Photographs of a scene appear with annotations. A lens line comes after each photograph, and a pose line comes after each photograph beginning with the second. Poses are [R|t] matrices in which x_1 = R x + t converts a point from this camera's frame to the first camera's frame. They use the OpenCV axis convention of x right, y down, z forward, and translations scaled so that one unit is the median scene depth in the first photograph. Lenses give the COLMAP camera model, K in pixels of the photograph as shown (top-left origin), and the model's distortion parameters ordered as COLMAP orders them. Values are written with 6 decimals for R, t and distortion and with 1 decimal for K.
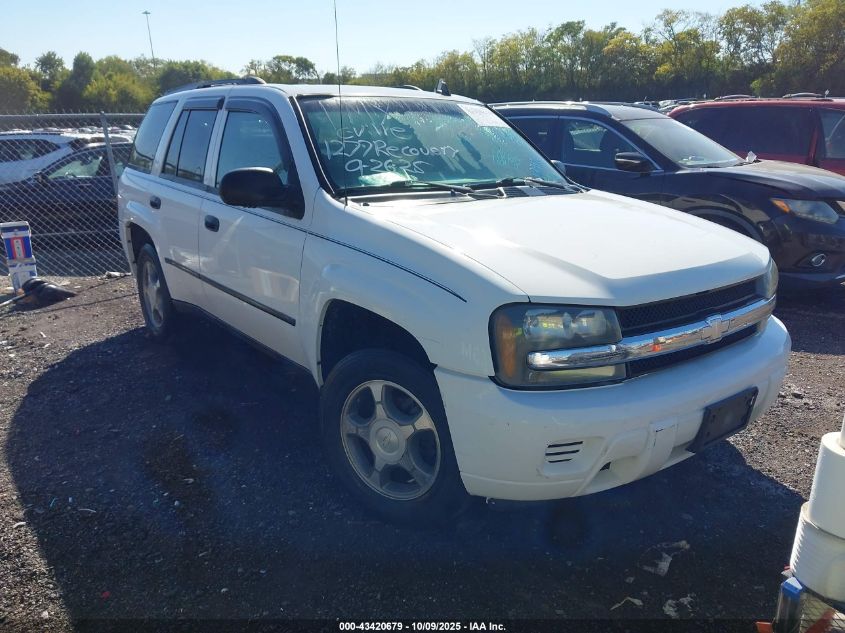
lens RADIAL K [[621.4, 0, 422.5], [0, 621.4, 316.5], [0, 0, 1]] dist [-0.003863, -0.004838]
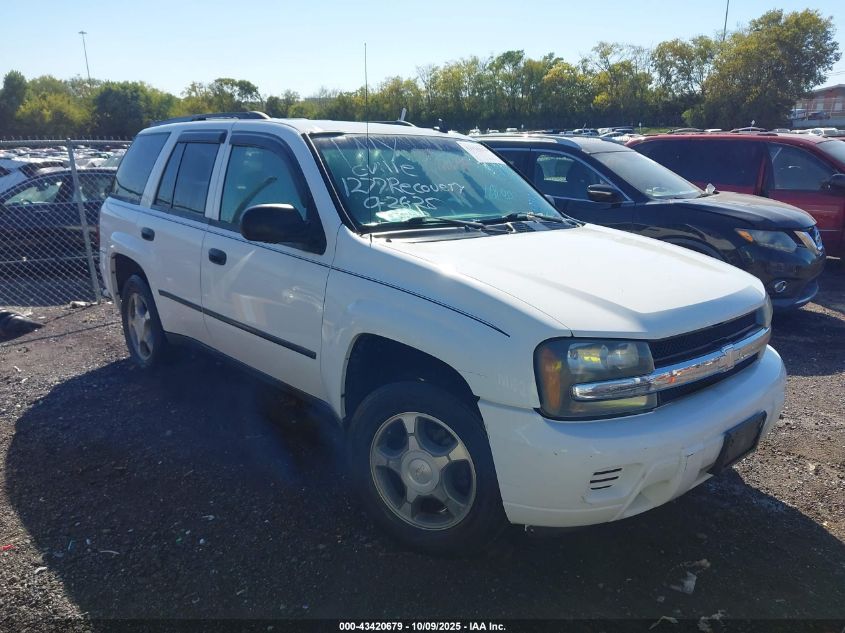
lens RADIAL K [[621.4, 0, 422.5], [0, 621.4, 316.5], [0, 0, 1]] dist [-0.003863, -0.004838]
pose [[0.997060, -0.010247, 0.075938, -0.101586], [0.013136, 0.999205, -0.037644, -0.013433], [-0.075492, 0.038531, 0.996402, -0.023031]]
